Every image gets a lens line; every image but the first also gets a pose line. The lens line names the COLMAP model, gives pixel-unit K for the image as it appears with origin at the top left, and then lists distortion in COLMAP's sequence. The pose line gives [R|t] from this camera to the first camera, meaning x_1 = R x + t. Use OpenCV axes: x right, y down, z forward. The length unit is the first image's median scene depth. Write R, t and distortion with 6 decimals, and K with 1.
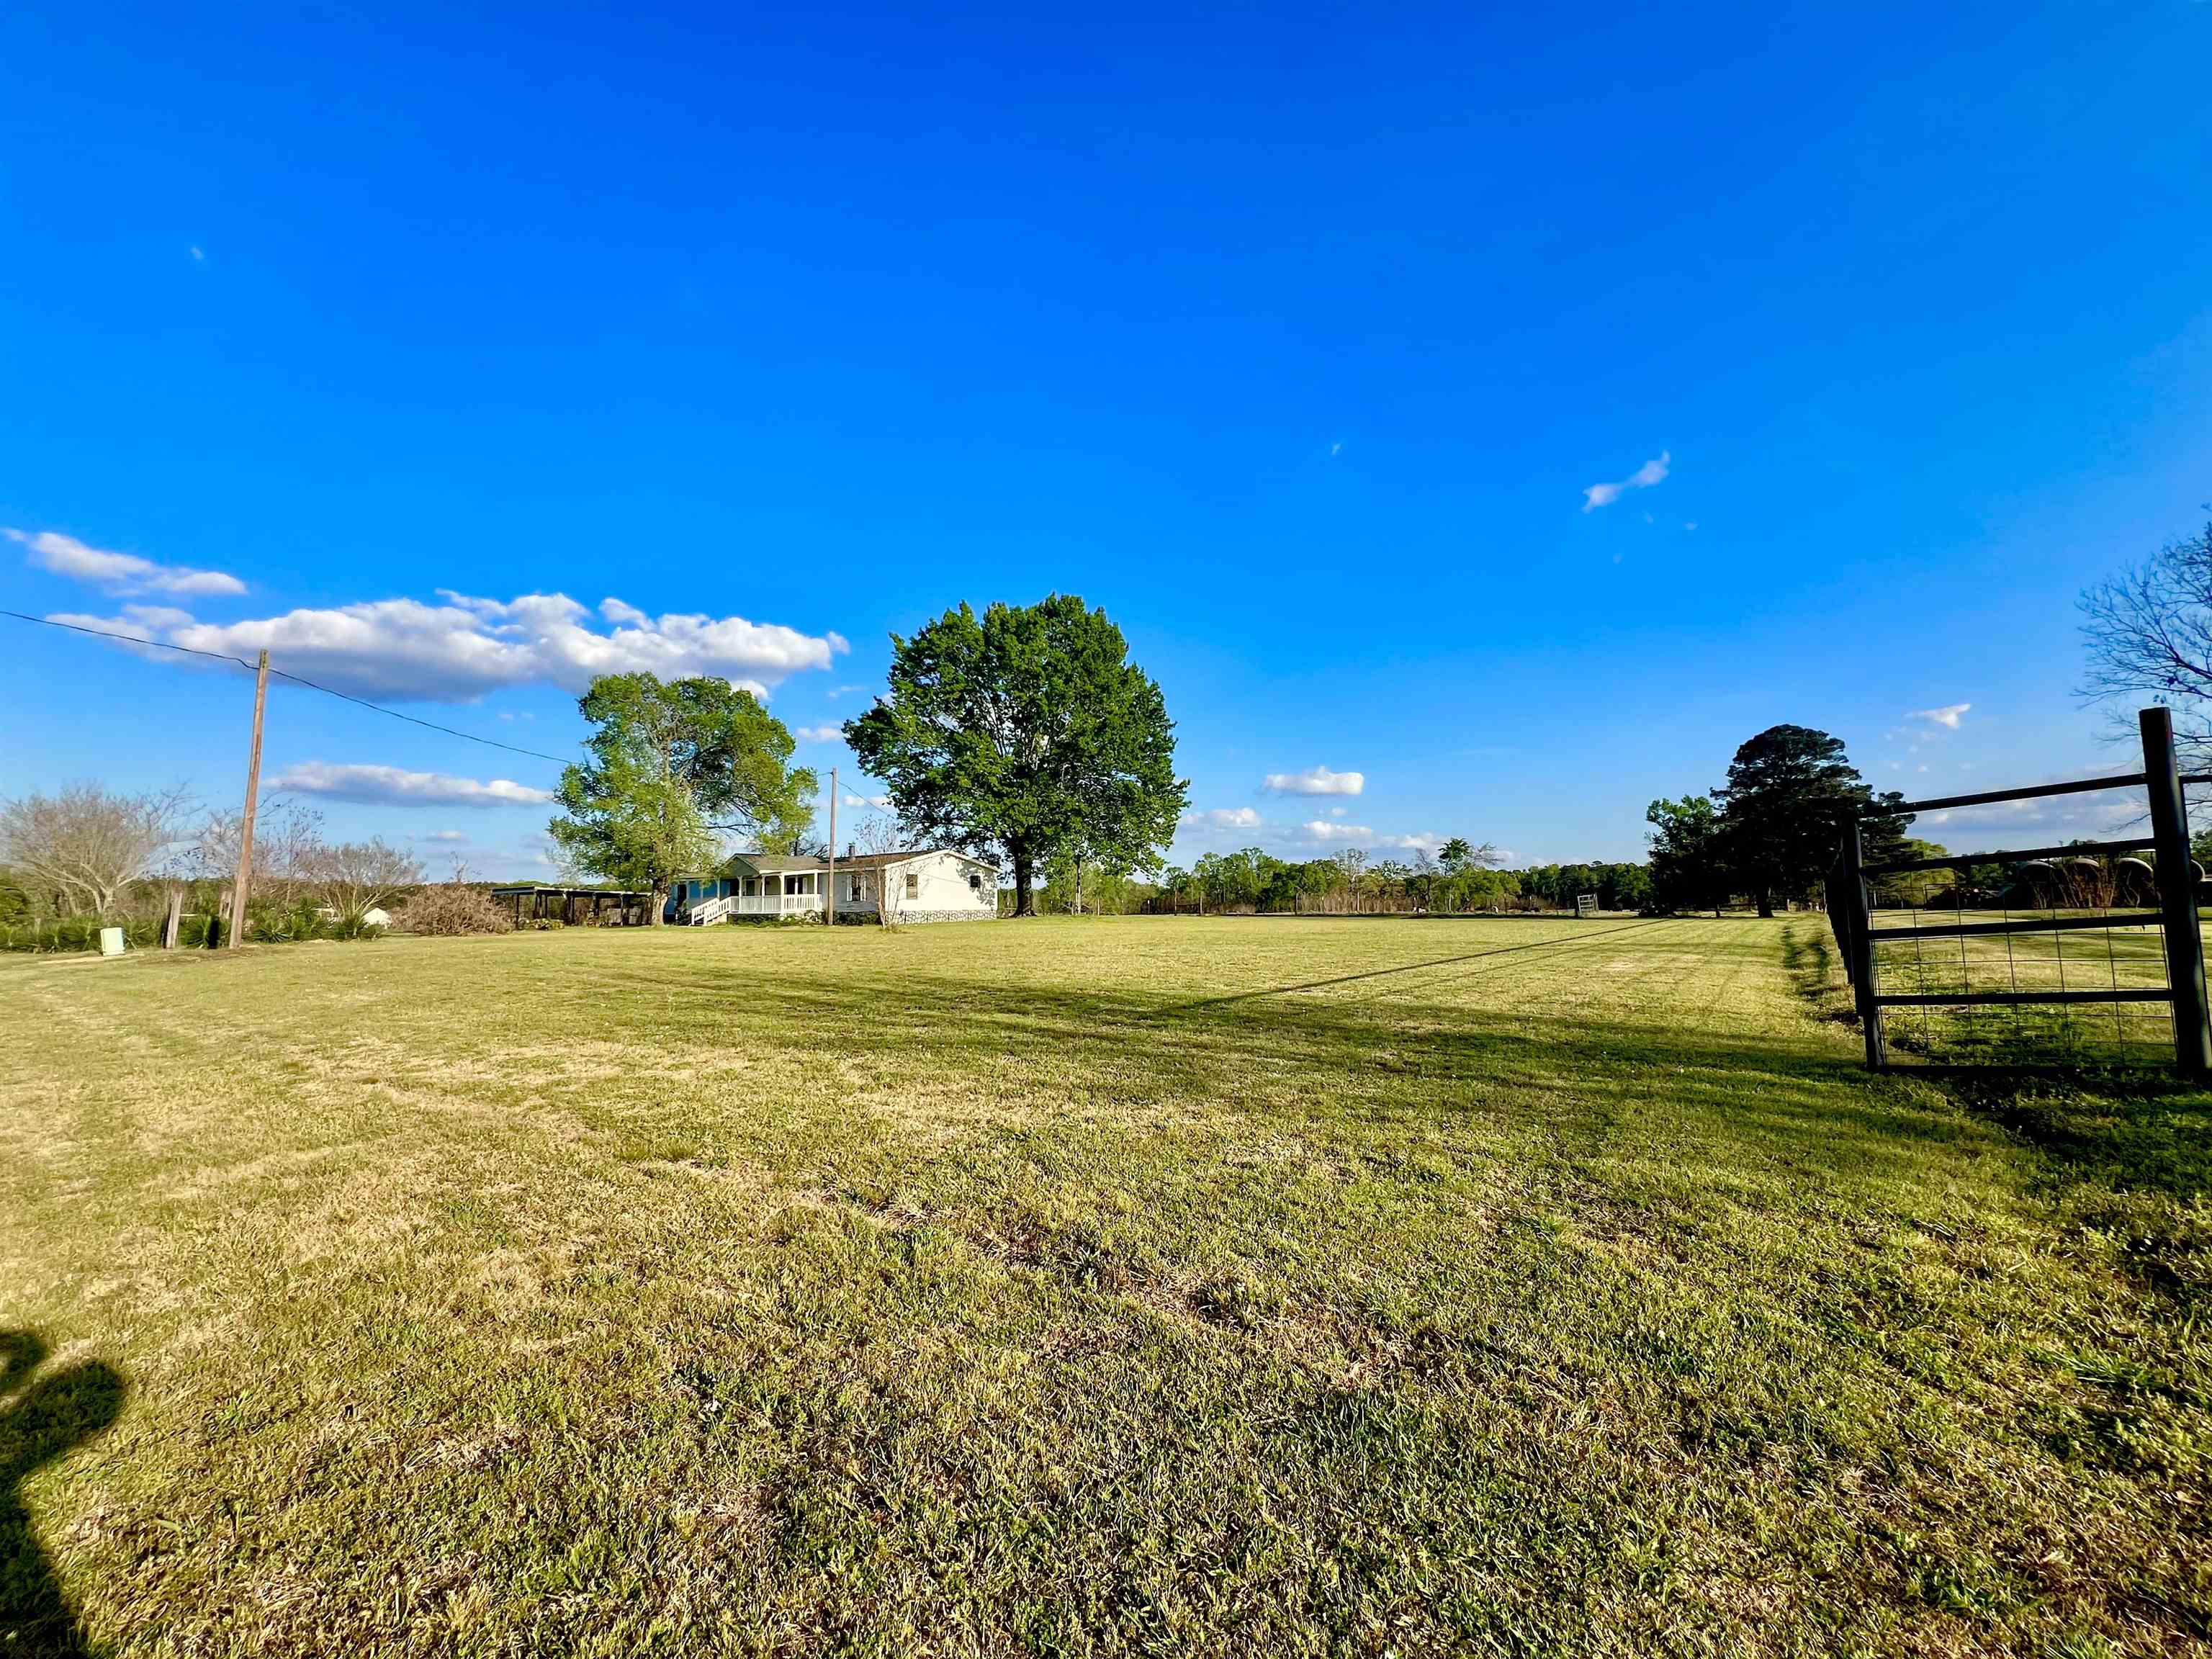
lens RADIAL K [[908.3, 0, 1079.3], [0, 908.3, 821.1], [0, 0, 1]] dist [0.008162, 0.000044]
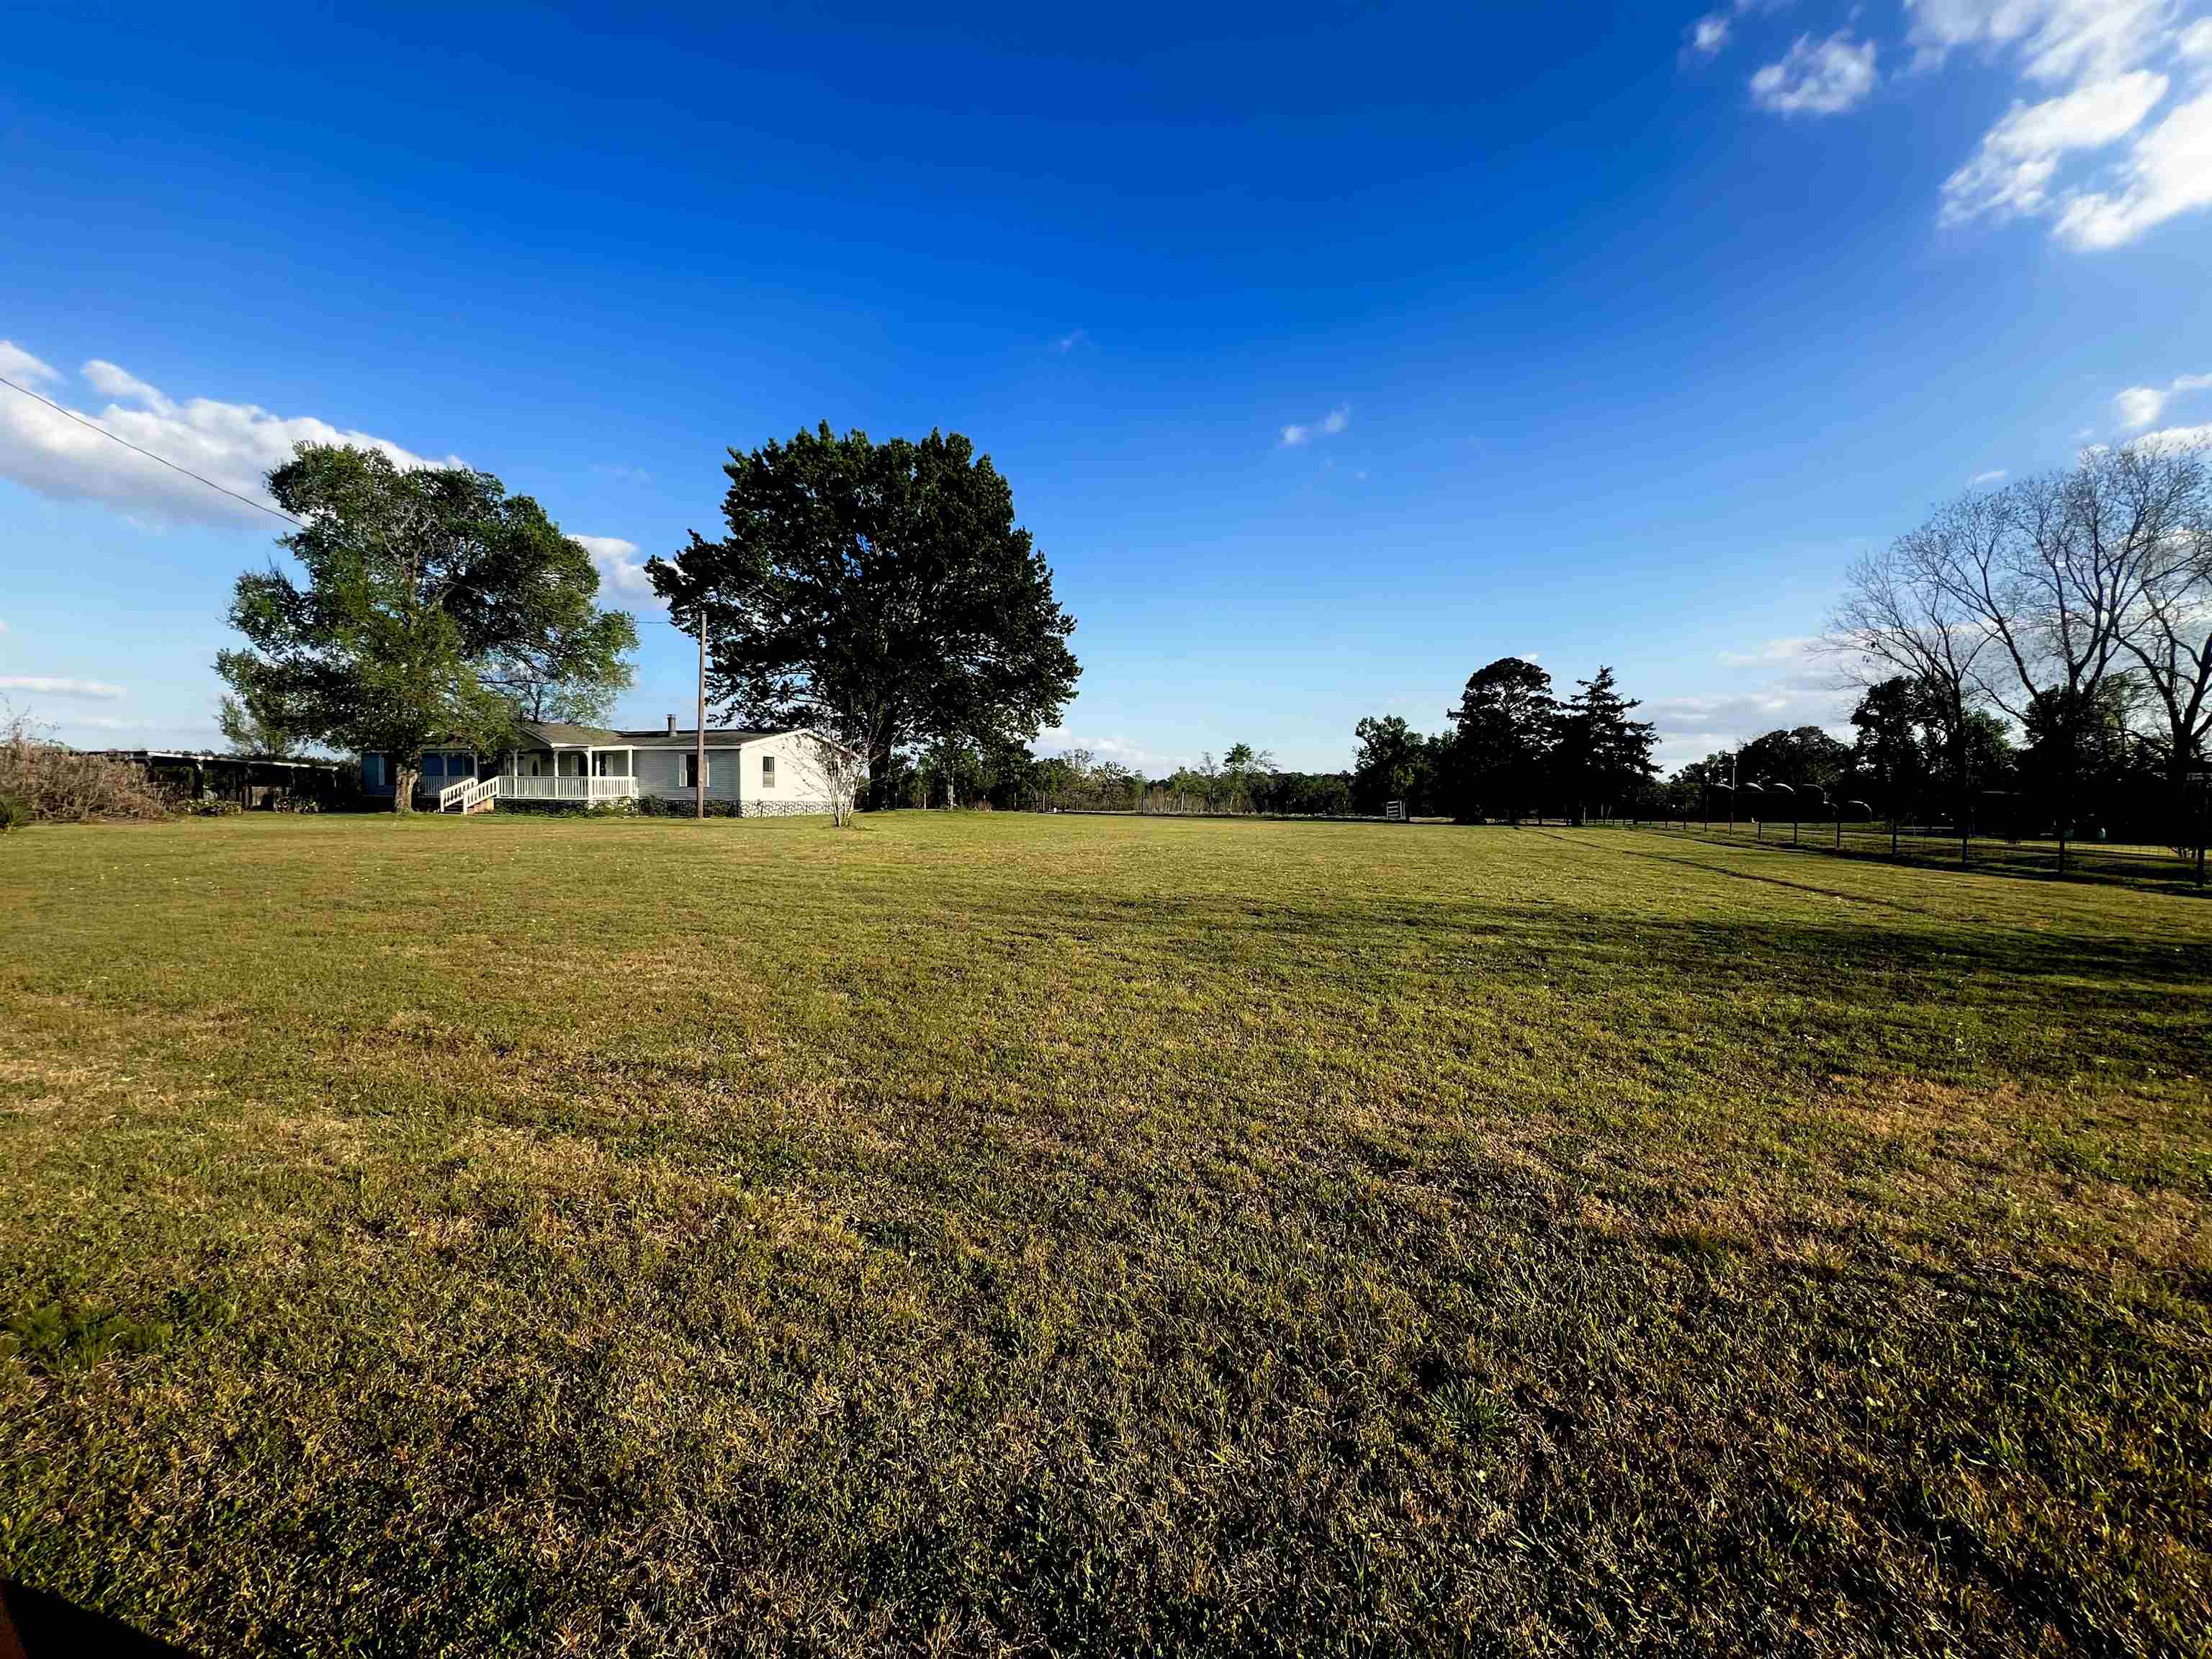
lens RADIAL K [[908.3, 0, 1079.3], [0, 908.3, 821.1], [0, 0, 1]] dist [0.008162, 0.000044]
pose [[0.938907, 0.014916, 0.343849, -0.143414], [-0.052416, 0.993604, 0.100022, 0.014123], [-0.340157, -0.111935, 0.933683, 0.092459]]
